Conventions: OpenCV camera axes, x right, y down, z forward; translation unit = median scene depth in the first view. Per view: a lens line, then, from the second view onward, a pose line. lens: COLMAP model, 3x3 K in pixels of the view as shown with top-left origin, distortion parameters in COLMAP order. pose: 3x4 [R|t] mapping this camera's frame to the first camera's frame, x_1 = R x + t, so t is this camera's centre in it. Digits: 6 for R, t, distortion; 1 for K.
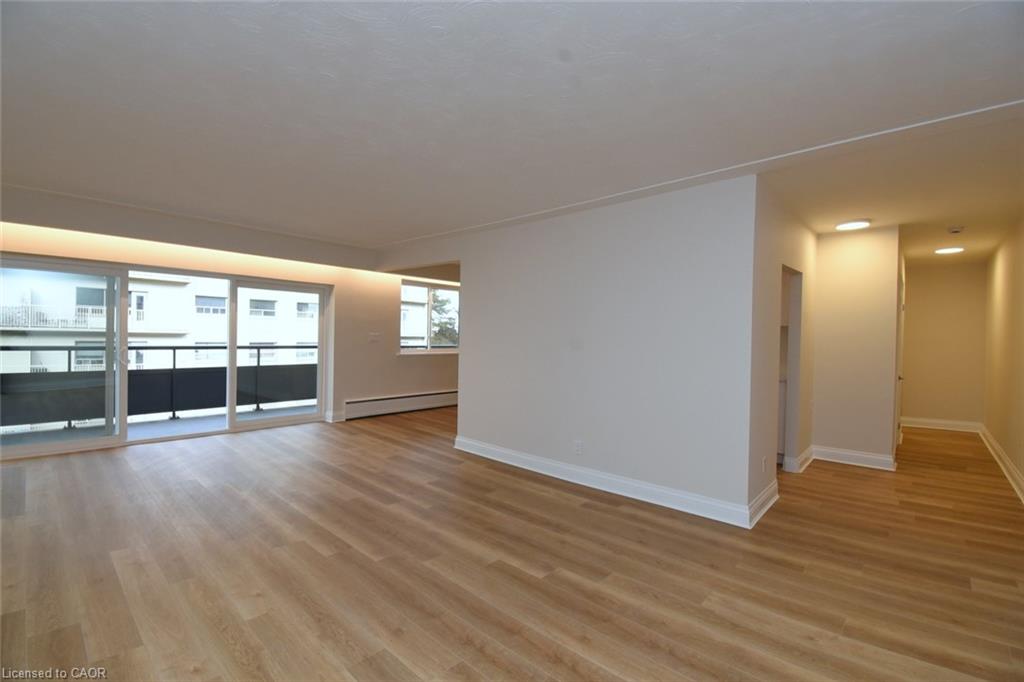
lens RADIAL K [[426.5, 0, 515.5], [0, 426.5, 335.0], [0, 0, 1]] dist [-0.017258, -0.002756]
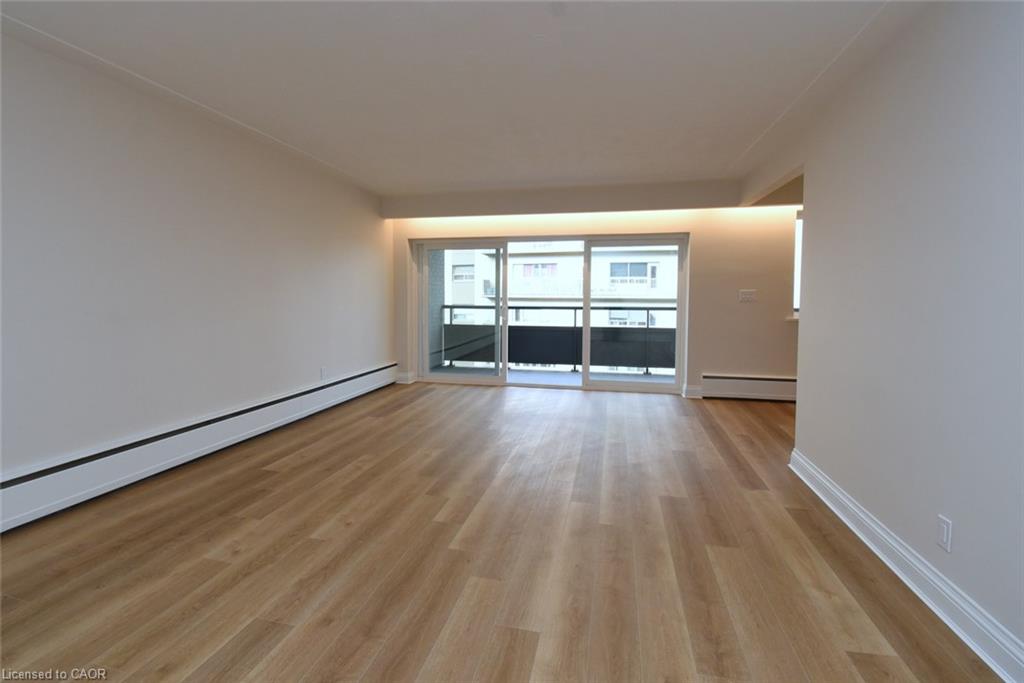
lens RADIAL K [[463.3, 0, 523.5], [0, 463.3, 360.8], [0, 0, 1]] dist [0.010718, -0.014873]
pose [[0.500667, 0.100566, -0.859779, 0.237394], [0.012622, 0.992275, 0.123414, 0.015473], [0.865548, -0.072641, 0.495530, 0.306501]]
